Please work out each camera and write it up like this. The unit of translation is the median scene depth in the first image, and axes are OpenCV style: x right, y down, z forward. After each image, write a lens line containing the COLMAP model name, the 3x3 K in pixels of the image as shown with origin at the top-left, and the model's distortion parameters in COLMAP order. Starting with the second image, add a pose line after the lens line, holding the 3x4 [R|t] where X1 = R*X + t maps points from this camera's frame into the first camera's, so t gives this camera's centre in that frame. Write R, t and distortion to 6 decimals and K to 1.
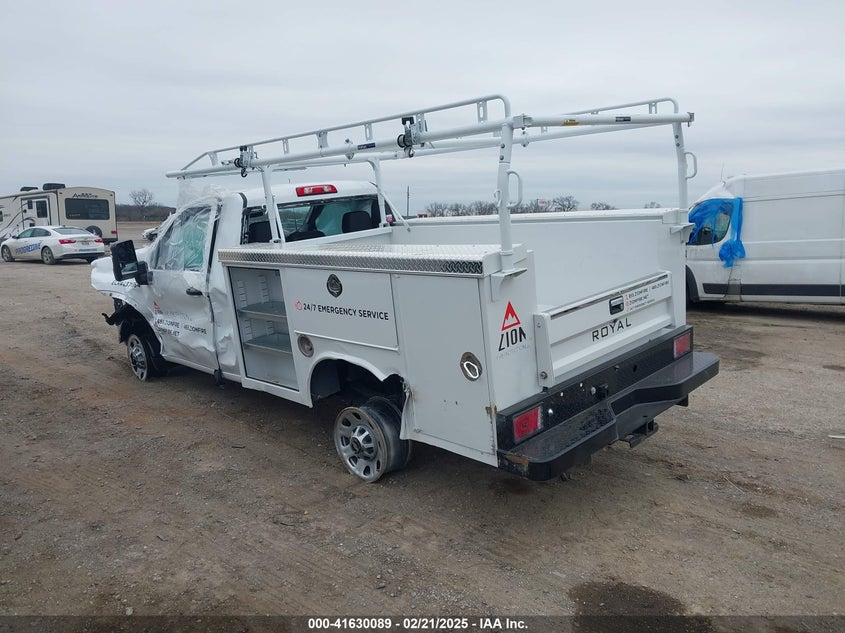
lens RADIAL K [[666.7, 0, 422.5], [0, 666.7, 316.5], [0, 0, 1]] dist [0.001385, 0.000470]
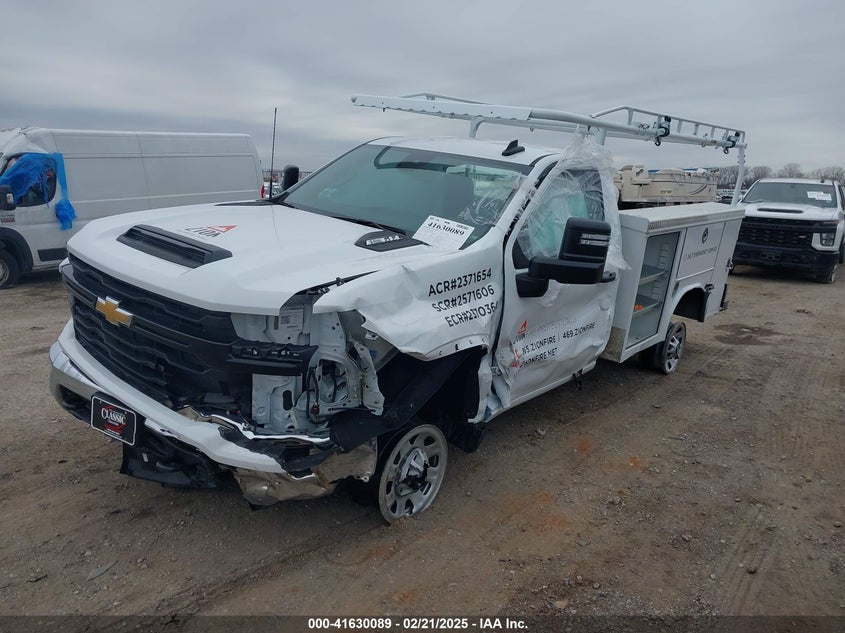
lens RADIAL K [[666.7, 0, 422.5], [0, 666.7, 316.5], [0, 0, 1]] dist [0.001385, 0.000470]
pose [[-0.125724, -0.191148, 0.973476, -0.984683], [0.121330, 0.970934, 0.206318, -0.163305], [-0.984618, 0.144051, -0.098878, 1.161481]]
